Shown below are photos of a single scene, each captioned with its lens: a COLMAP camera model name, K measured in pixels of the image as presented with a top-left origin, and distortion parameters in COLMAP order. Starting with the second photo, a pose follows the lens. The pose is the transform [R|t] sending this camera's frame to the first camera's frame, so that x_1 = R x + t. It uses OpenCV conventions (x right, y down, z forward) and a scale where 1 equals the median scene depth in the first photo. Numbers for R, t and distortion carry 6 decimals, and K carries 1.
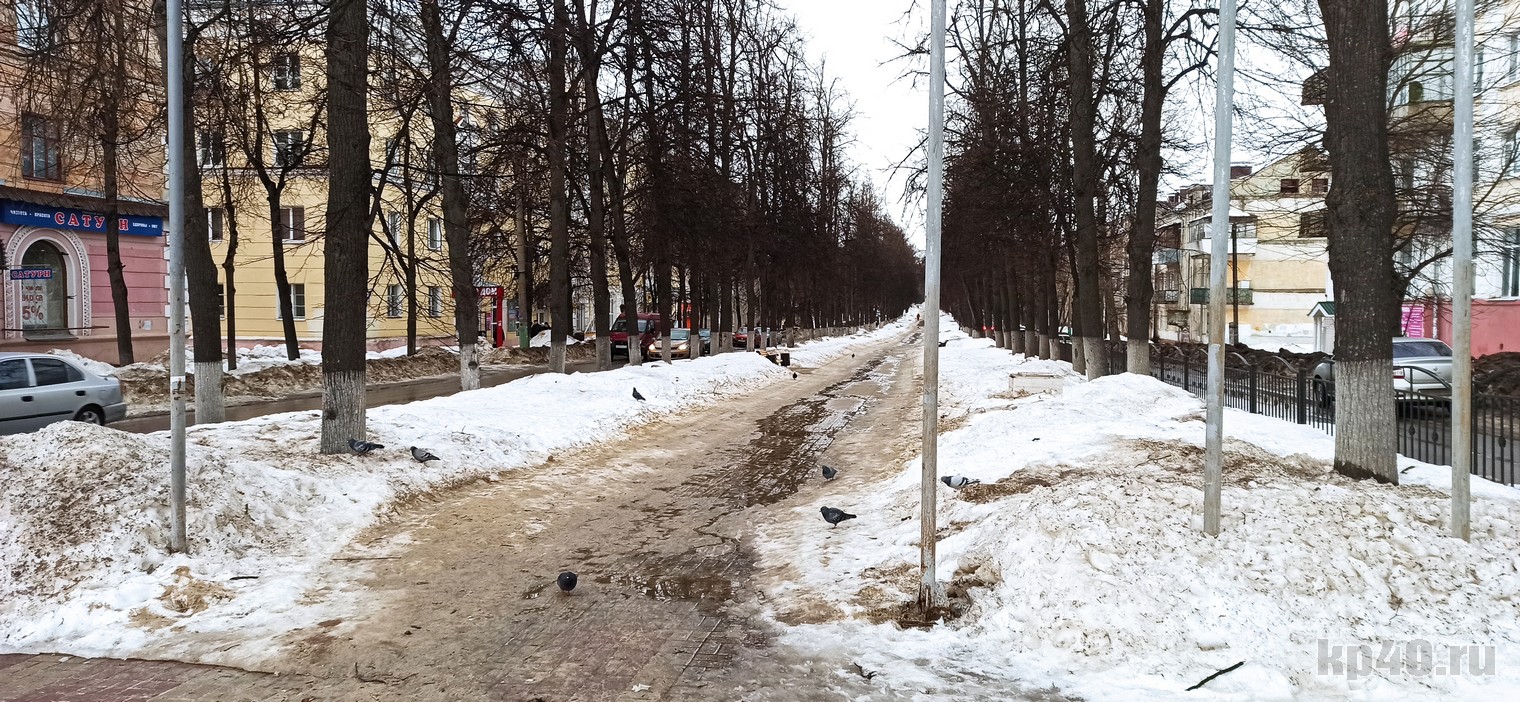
lens RADIAL K [[1103.5, 0, 762.1], [0, 1103.5, 348.6], [0, 0, 1]] dist [0.045135, -0.021187]
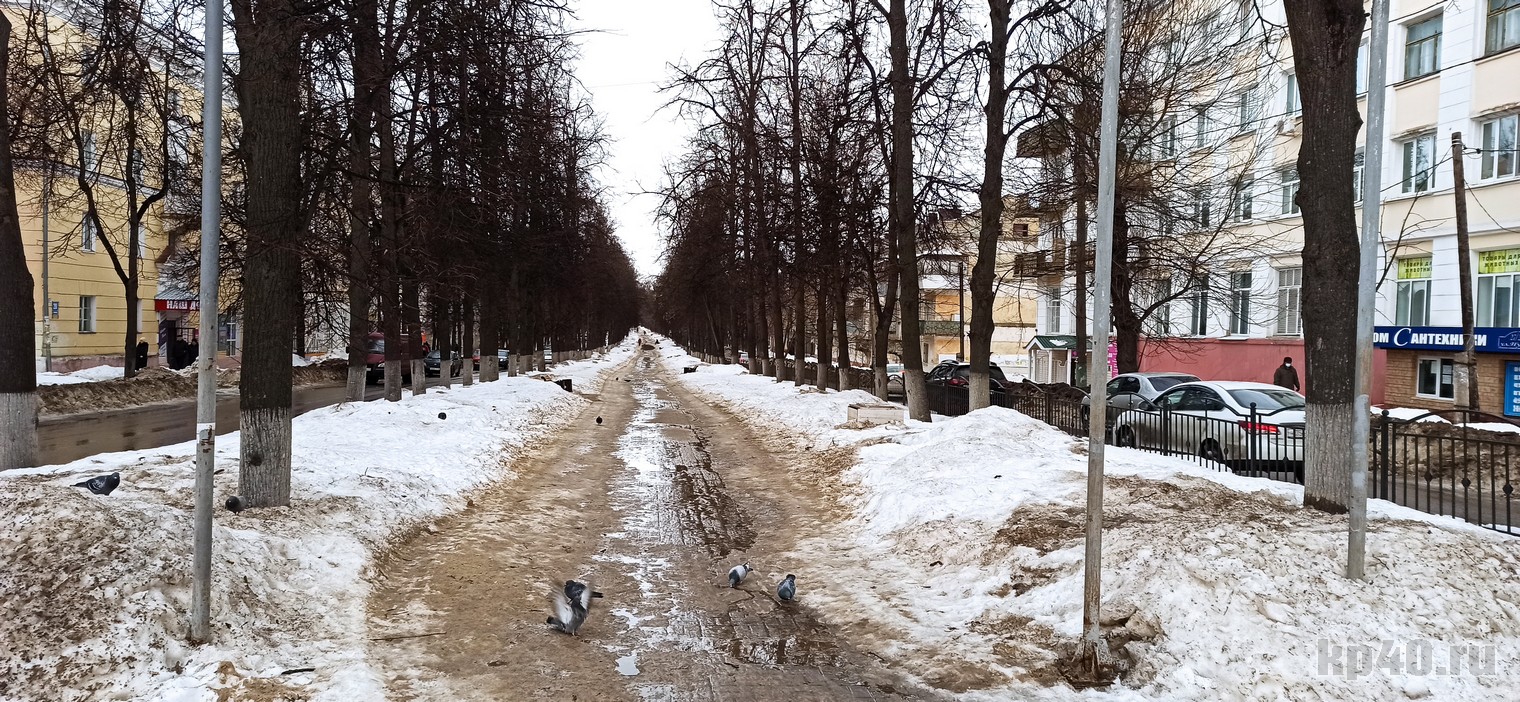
lens RADIAL K [[1103.5, 0, 769.6], [0, 1103.5, 349.4], [0, 0, 1]] dist [0.045135, -0.021187]
pose [[0.967409, 0.016324, 0.252691, -0.338724], [-0.011049, 0.999691, -0.022278, -0.014648], [-0.252977, 0.018760, 0.967290, 0.121211]]
